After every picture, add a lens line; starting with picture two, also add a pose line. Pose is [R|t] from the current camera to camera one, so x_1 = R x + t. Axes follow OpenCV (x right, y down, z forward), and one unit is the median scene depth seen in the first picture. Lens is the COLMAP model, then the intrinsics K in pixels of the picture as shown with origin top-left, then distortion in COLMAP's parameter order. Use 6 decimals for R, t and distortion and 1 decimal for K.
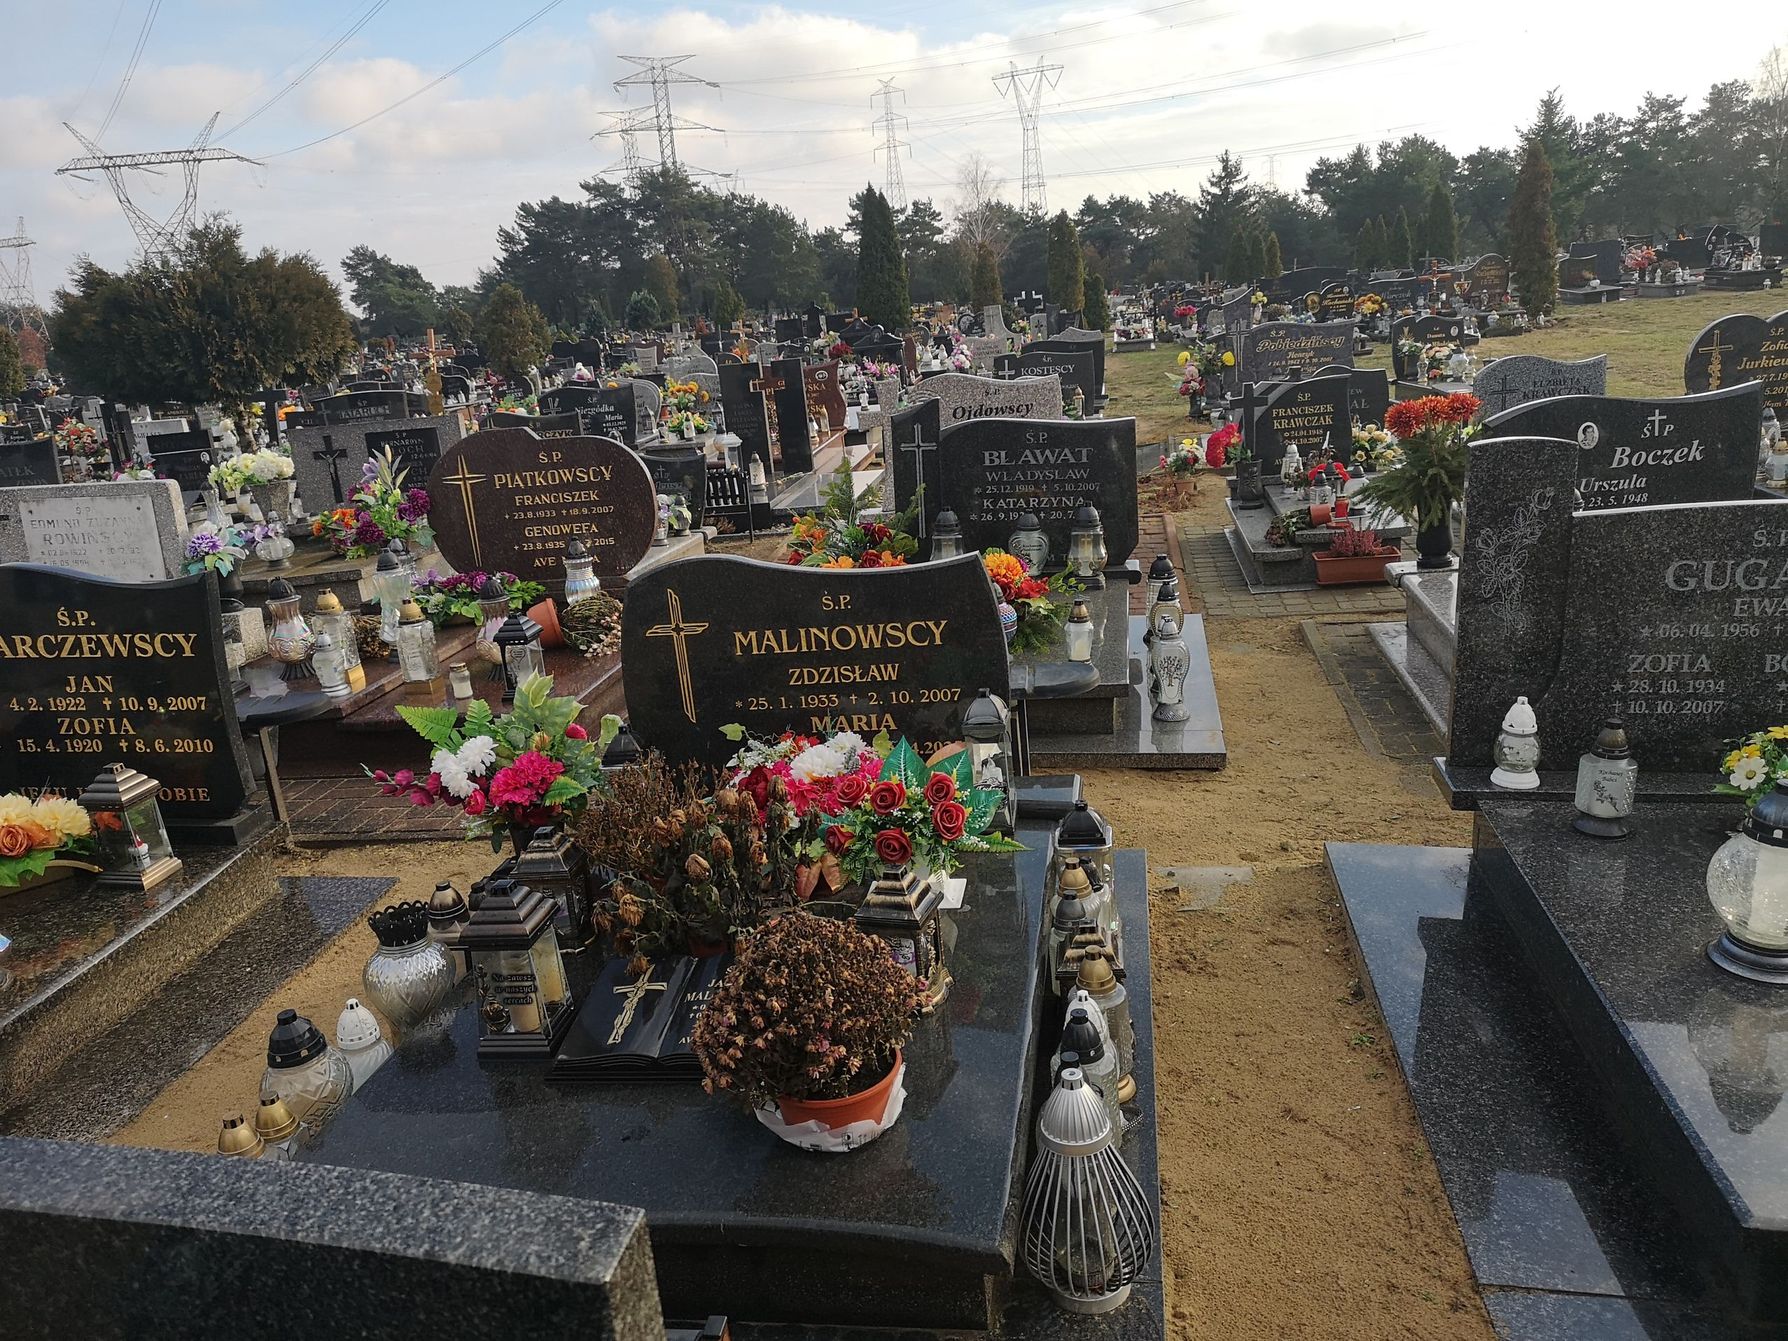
lens RADIAL K [[1356.2, 0, 894.0], [0, 1356.2, 670.5], [0, 0, 1]] dist [0.065588, -0.062514]
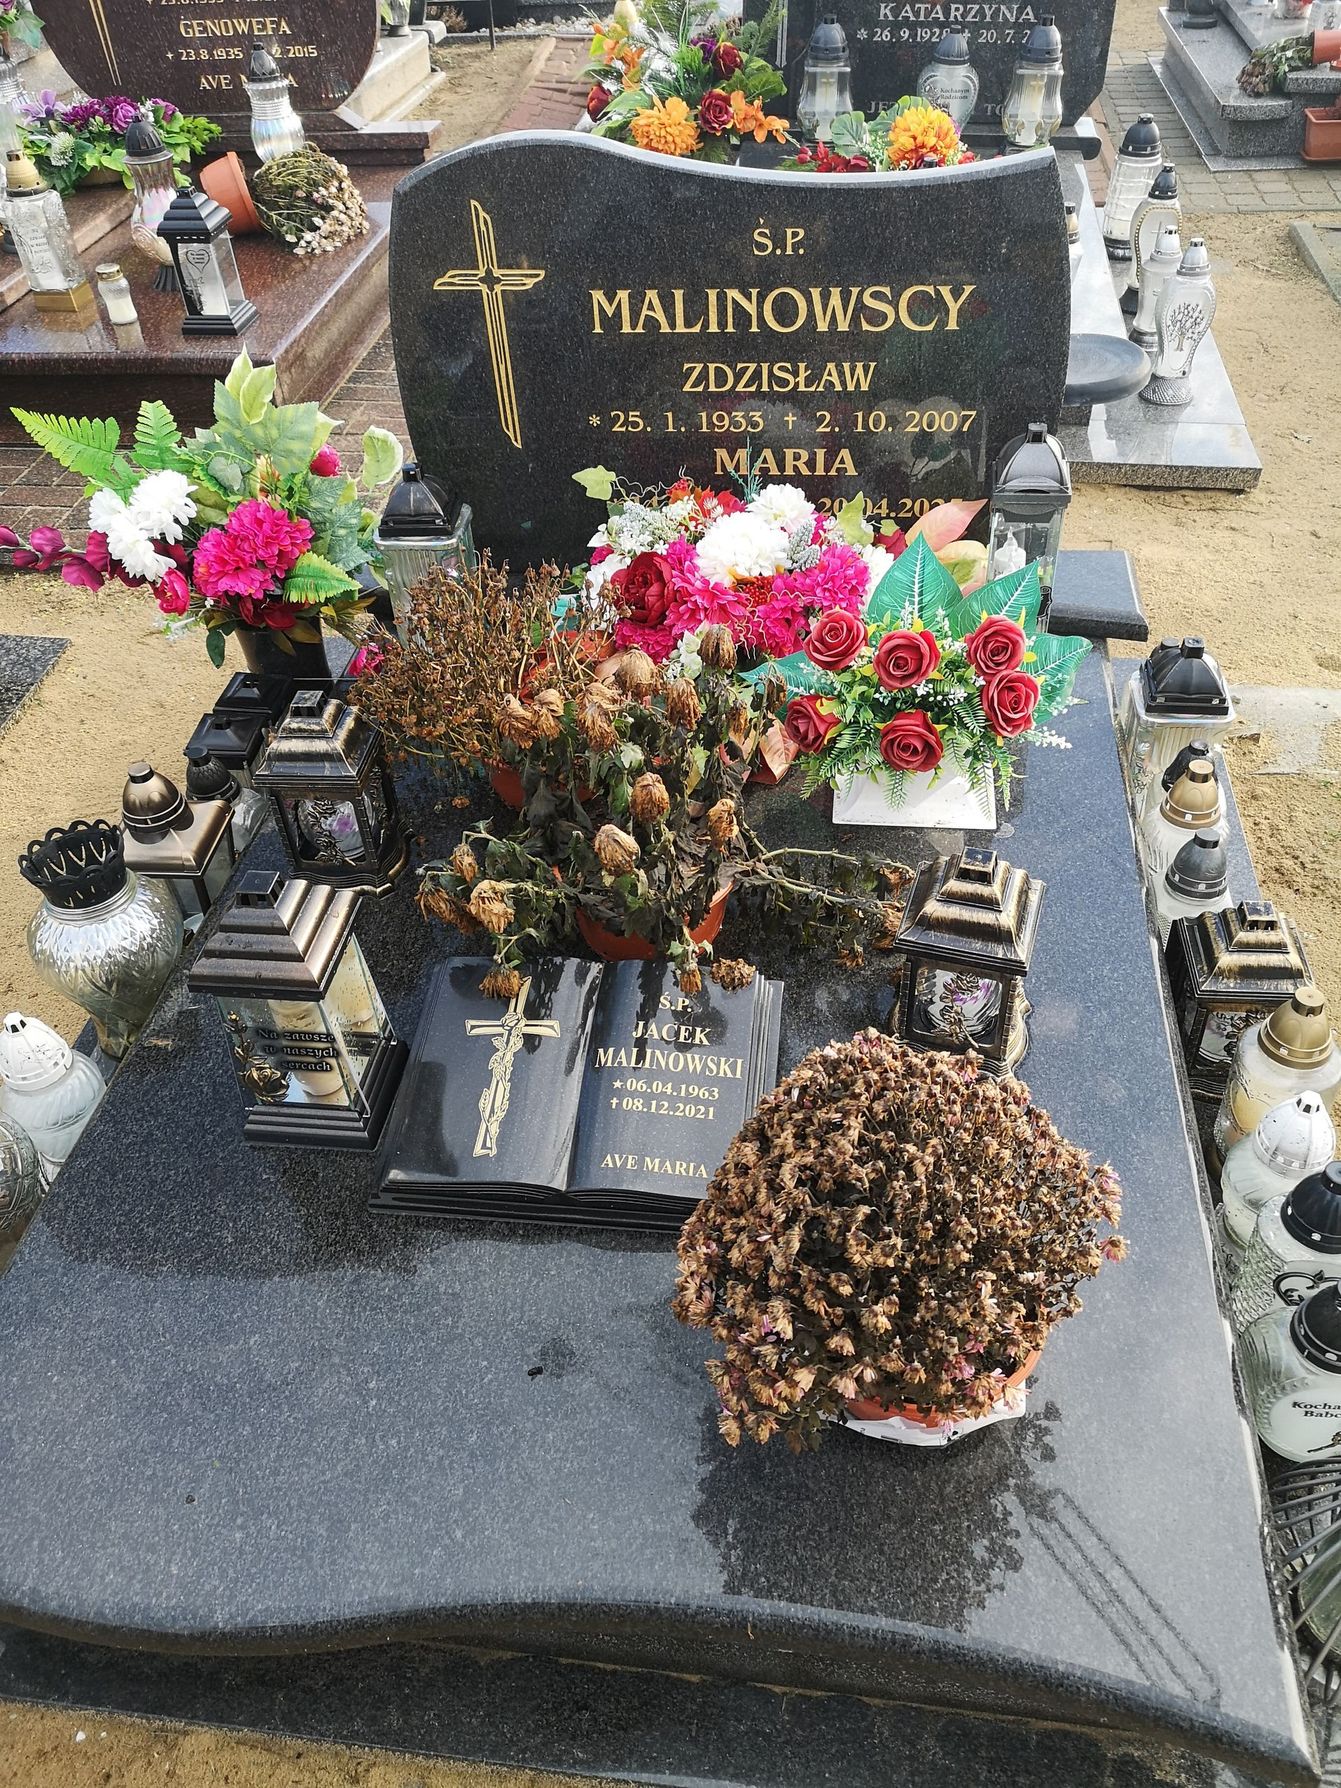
lens RADIAL K [[1356.2, 0, 674.8], [0, 1356.2, 894.0], [0, 0, 1]] dist [0.065588, -0.062514]
pose [[0.998677, 0.011938, 0.050012, -0.109084], [-0.032998, 0.894749, 0.445349, -0.059364], [-0.039432, -0.446410, 0.893959, 0.373989]]
